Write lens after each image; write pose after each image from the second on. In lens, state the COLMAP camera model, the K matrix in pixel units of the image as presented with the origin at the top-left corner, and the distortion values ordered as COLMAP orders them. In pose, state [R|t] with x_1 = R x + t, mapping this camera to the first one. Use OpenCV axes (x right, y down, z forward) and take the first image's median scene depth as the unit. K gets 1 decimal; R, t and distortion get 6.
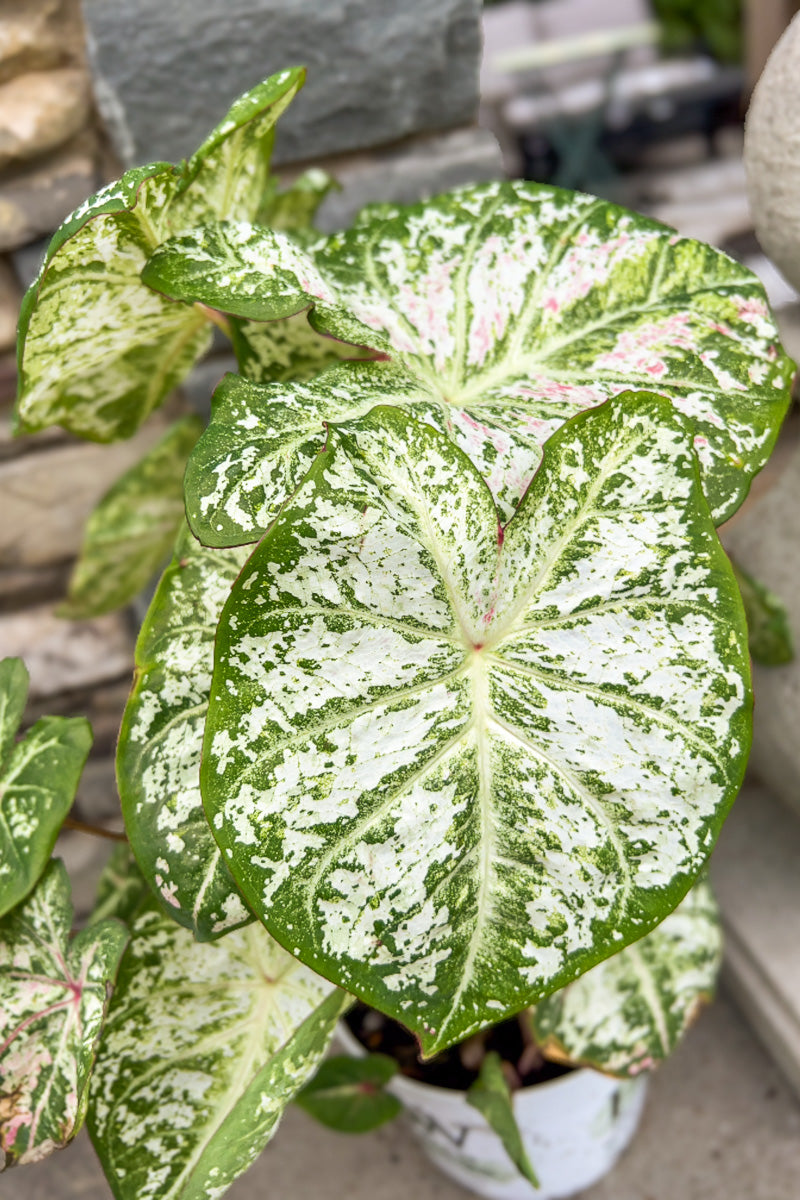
lens RADIAL K [[874.7, 0, 408.5], [0, 874.7, 605.0], [0, 0, 1]] dist [0.028467, -0.015859]
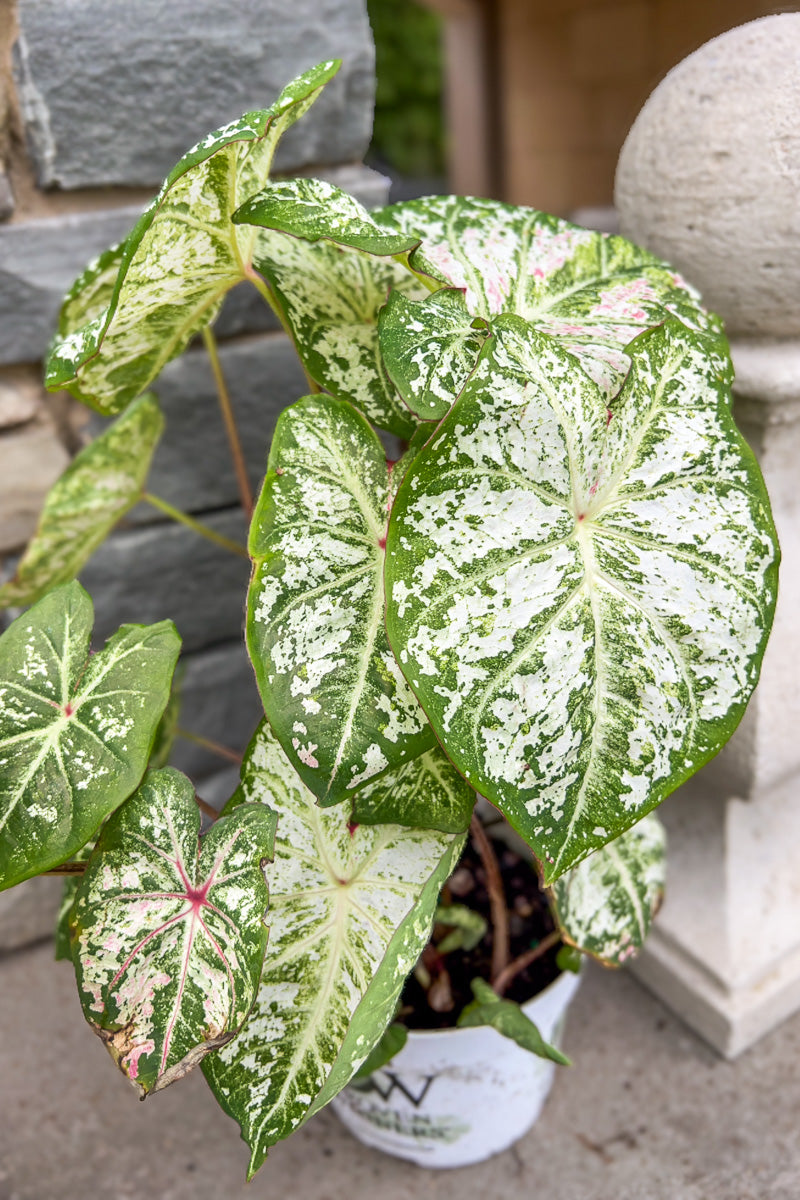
lens RADIAL K [[896.5, 0, 370.3], [0, 896.5, 586.4], [0, 0, 1]] dist [0.021640, -0.058844]
pose [[0.970162, -0.026165, 0.241040, -0.504460], [0.049923, 0.994415, -0.092991, 0.244776], [-0.237261, 0.102249, 0.966050, -0.112687]]
